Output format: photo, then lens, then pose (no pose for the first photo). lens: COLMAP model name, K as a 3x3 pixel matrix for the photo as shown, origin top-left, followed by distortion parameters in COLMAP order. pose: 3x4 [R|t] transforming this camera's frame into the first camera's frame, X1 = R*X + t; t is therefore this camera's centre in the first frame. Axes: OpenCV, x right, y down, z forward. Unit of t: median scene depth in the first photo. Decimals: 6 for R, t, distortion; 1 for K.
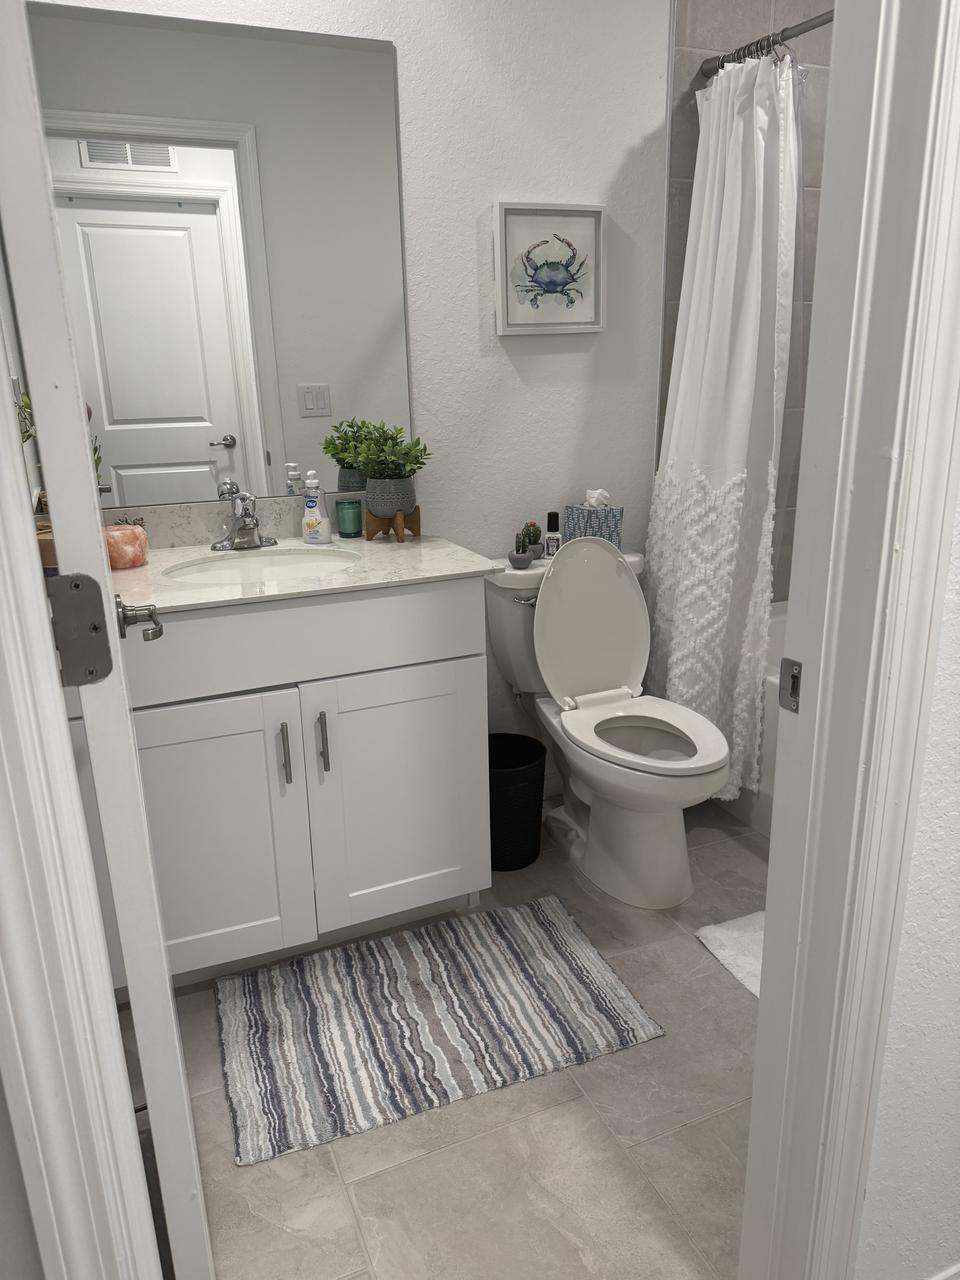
lens RADIAL K [[922.0, 0, 460.3], [0, 922.0, 643.3], [0, 0, 1]] dist [0.020486, -0.004833]
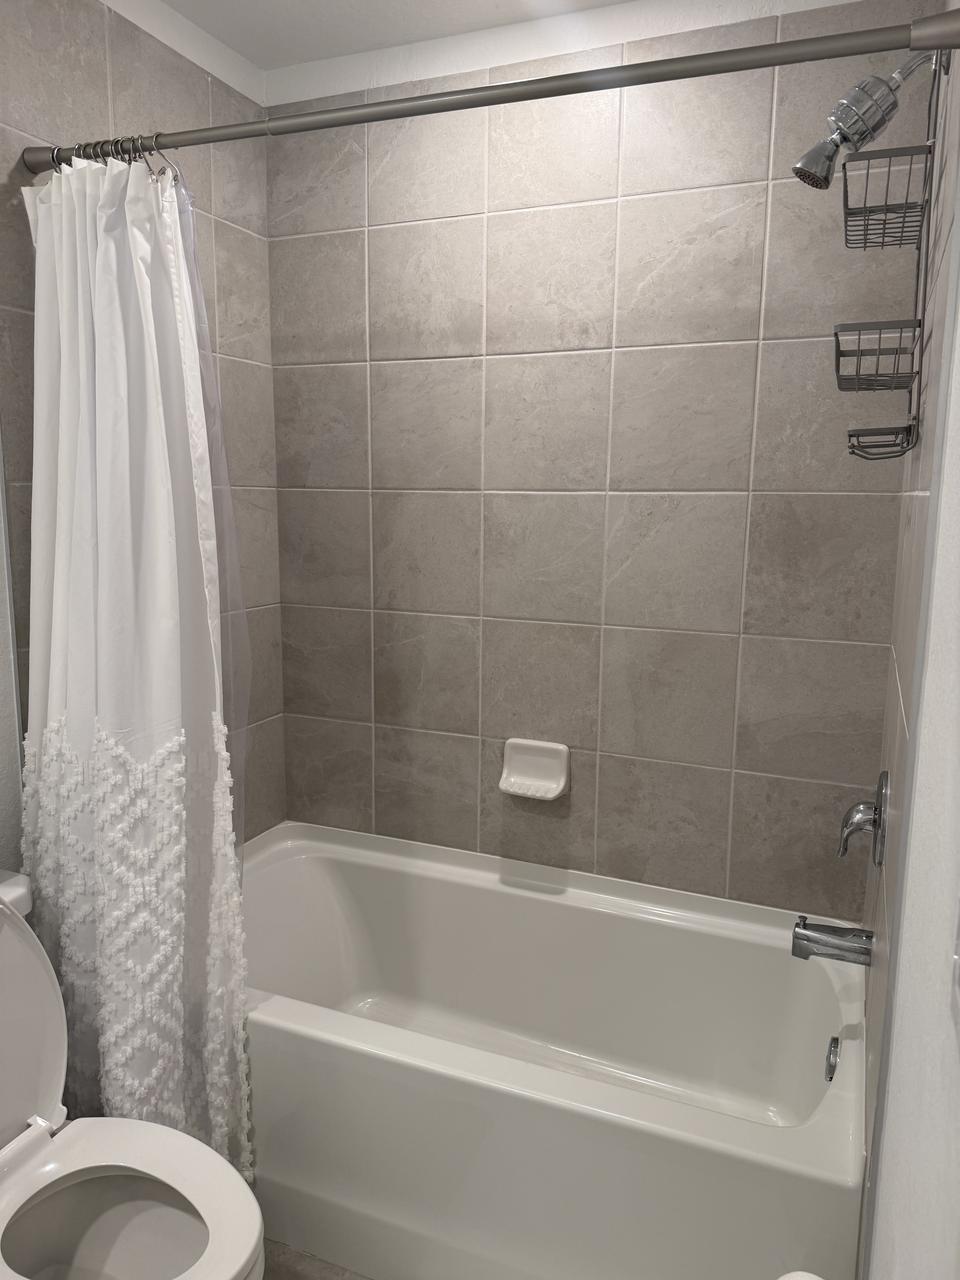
lens RADIAL K [[922.0, 0, 460.3], [0, 922.0, 643.3], [0, 0, 1]] dist [0.020486, -0.004833]
pose [[0.724364, -0.084497, 0.684220, -0.004155], [0.179455, 0.981358, -0.068792, -0.162693], [-0.665652, 0.172617, 0.726024, 0.348100]]
